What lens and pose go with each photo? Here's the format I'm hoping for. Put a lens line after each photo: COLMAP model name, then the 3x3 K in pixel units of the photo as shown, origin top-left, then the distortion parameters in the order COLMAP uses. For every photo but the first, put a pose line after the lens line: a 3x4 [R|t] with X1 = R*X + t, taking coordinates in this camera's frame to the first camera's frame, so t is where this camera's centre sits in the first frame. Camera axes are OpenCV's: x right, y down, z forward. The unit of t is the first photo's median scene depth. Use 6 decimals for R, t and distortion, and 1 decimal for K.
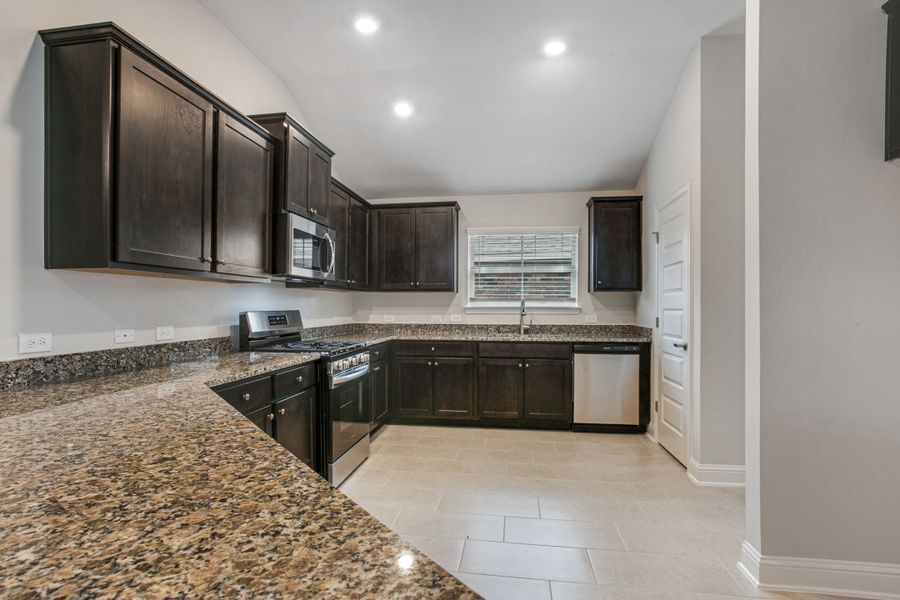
lens RADIAL K [[455.8, 0, 438.9], [0, 455.8, 297.6], [0, 0, 1]] dist [-0.069235, 0.034490]
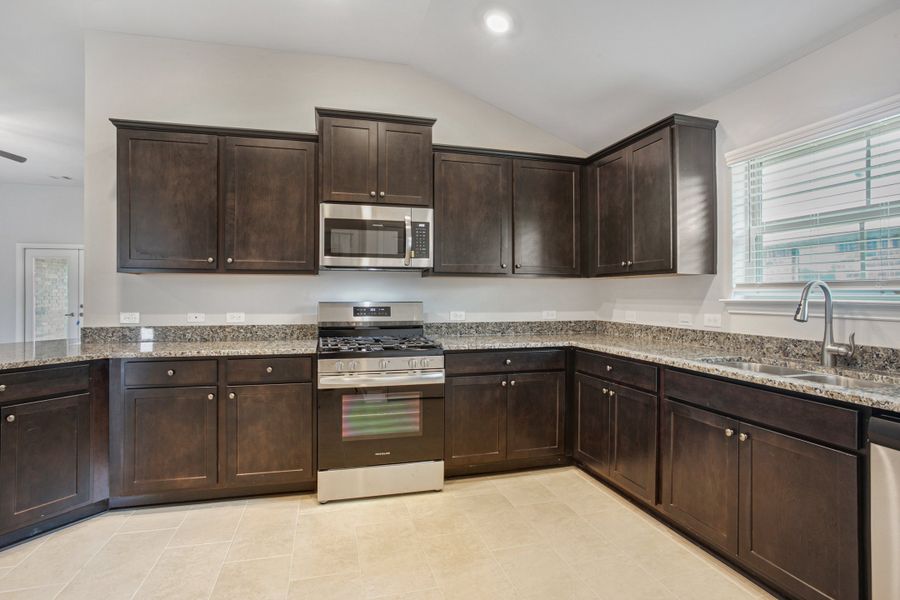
lens RADIAL K [[455.8, 0, 438.9], [0, 455.8, 297.6], [0, 0, 1]] dist [-0.069235, 0.034490]
pose [[0.397215, 0.003849, -0.917717, 0.482145], [0.014558, 0.999839, 0.010494, 0.009488], [0.917610, -0.017528, 0.397095, 0.597048]]
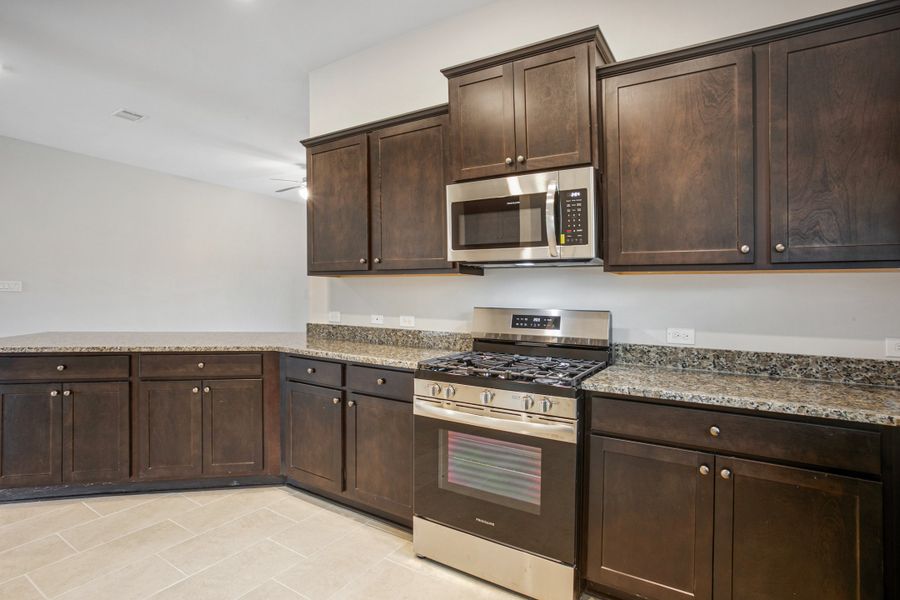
lens RADIAL K [[455.8, 0, 438.9], [0, 455.8, 297.6], [0, 0, 1]] dist [-0.069235, 0.034490]
pose [[-0.401258, -0.007188, -0.915937, 0.293037], [-0.002647, 0.999974, -0.006688, 0.013095], [0.915961, -0.000259, -0.401267, 0.923704]]
